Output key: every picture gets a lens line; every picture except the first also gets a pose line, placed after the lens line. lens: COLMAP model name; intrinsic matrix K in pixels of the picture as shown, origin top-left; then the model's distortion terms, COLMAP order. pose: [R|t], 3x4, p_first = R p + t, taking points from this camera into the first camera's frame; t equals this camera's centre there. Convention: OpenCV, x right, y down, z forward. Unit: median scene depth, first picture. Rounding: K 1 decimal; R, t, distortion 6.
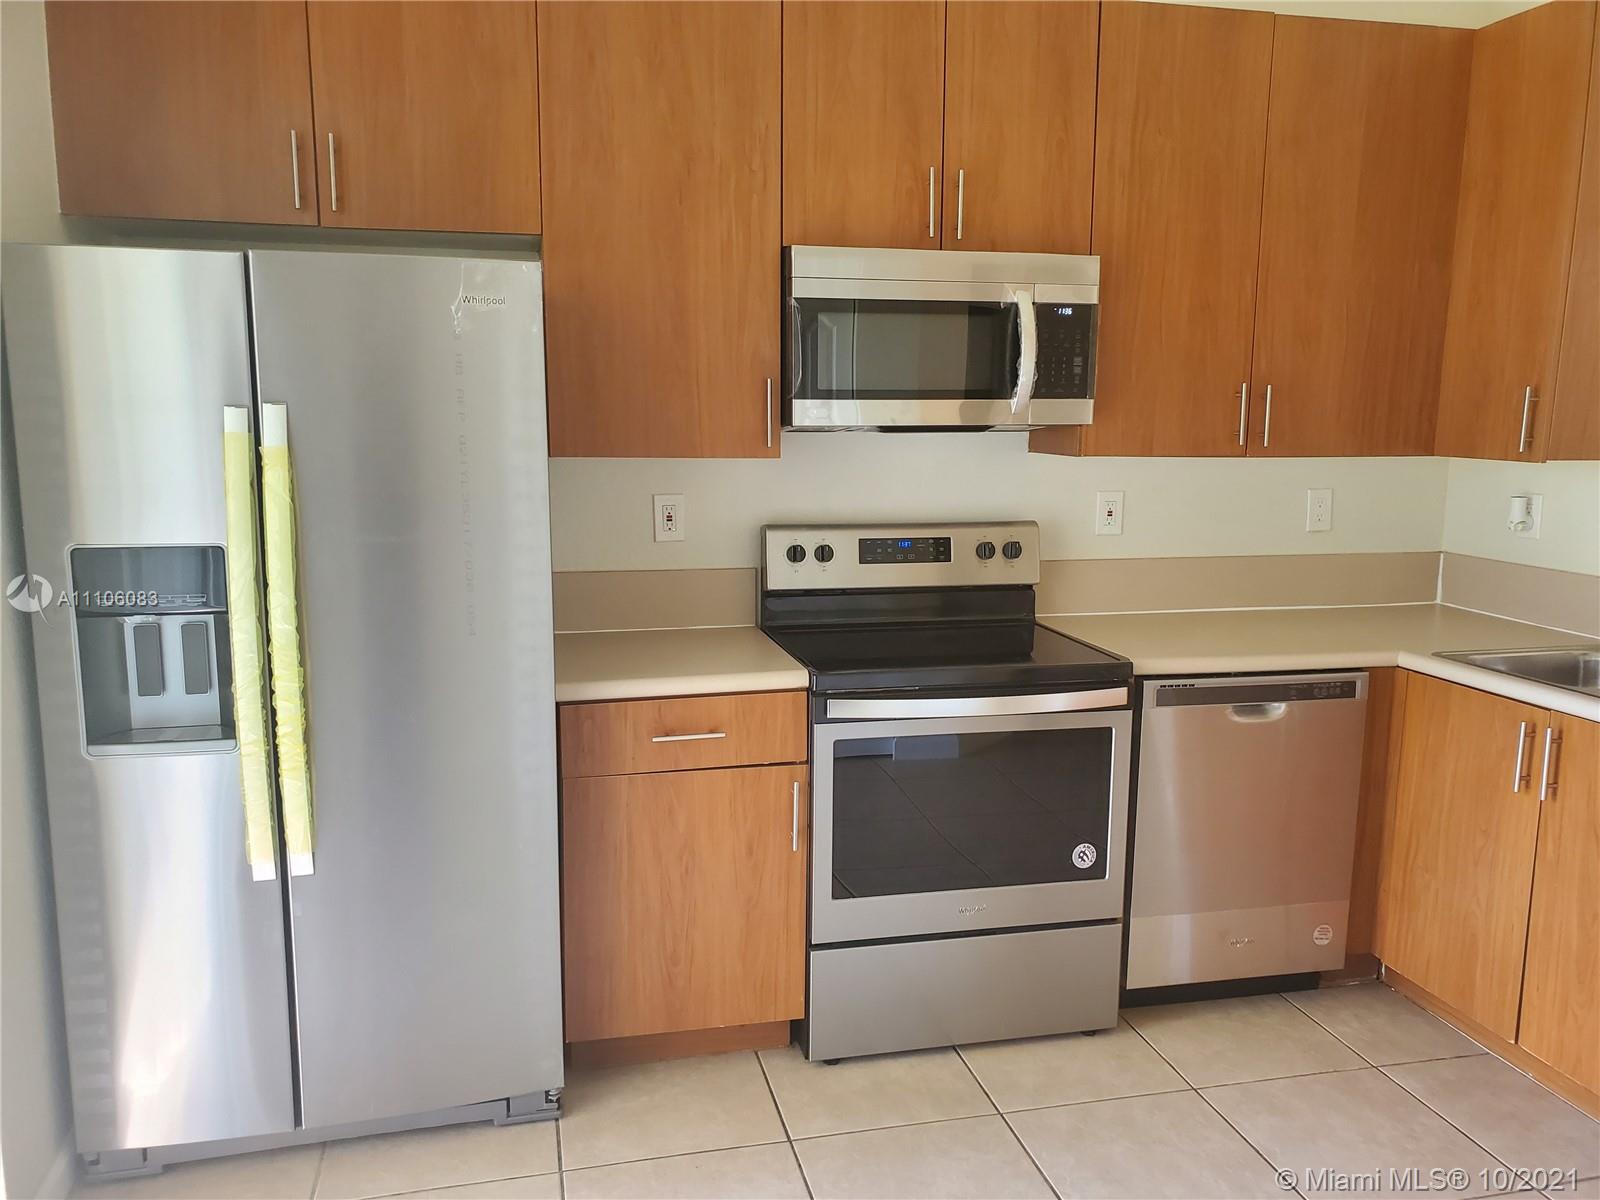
lens RADIAL K [[1254.5, 0, 800.5], [0, 1254.5, 602.9], [0, 0, 1]] dist [0.004075, 0.002196]
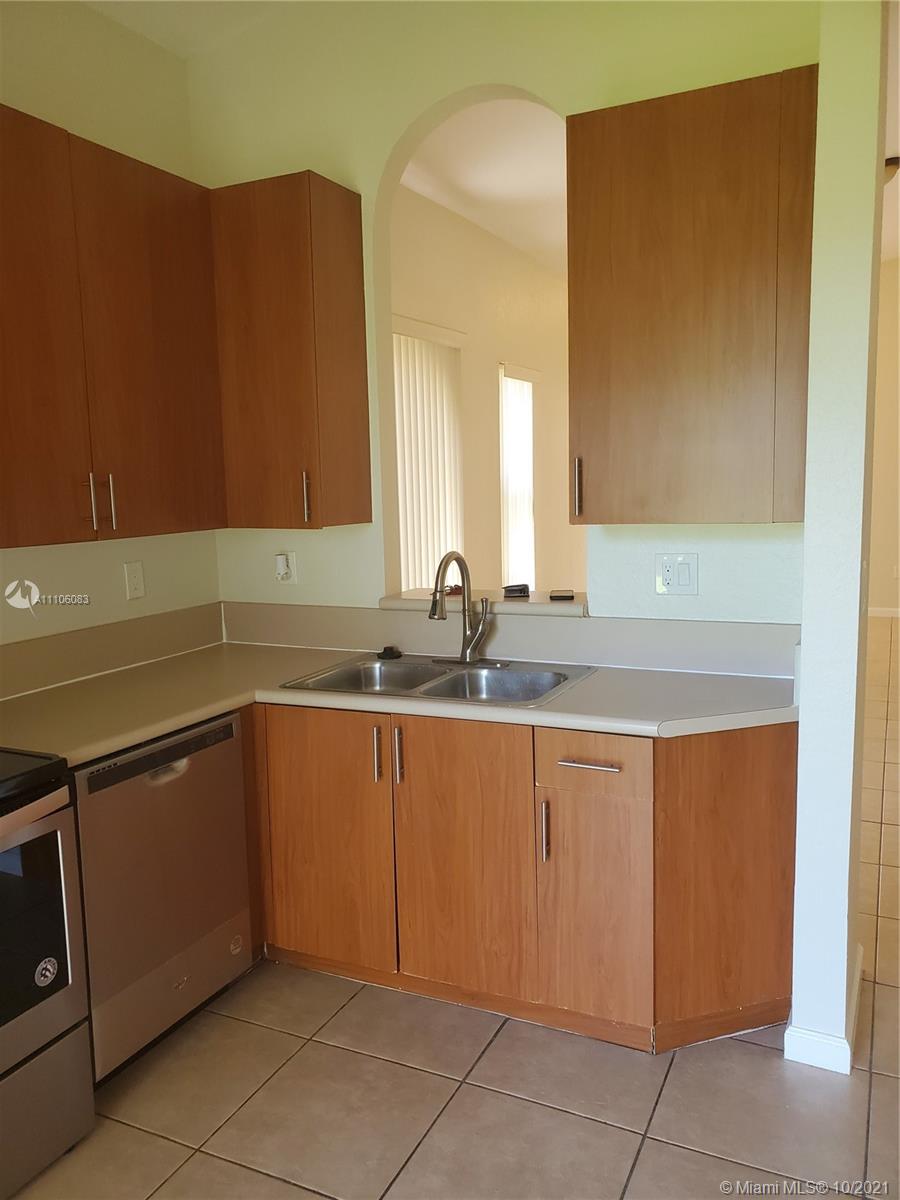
lens RADIAL K [[940.8, 0, 450.3], [0, 940.8, 590.9], [0, 0, 1]] dist [0.004075, 0.002196]
pose [[0.629431, -0.119907, 0.767749, -0.087940], [0.156983, 0.987272, 0.025492, -0.049320], [-0.761034, 0.104478, 0.640243, 0.267992]]
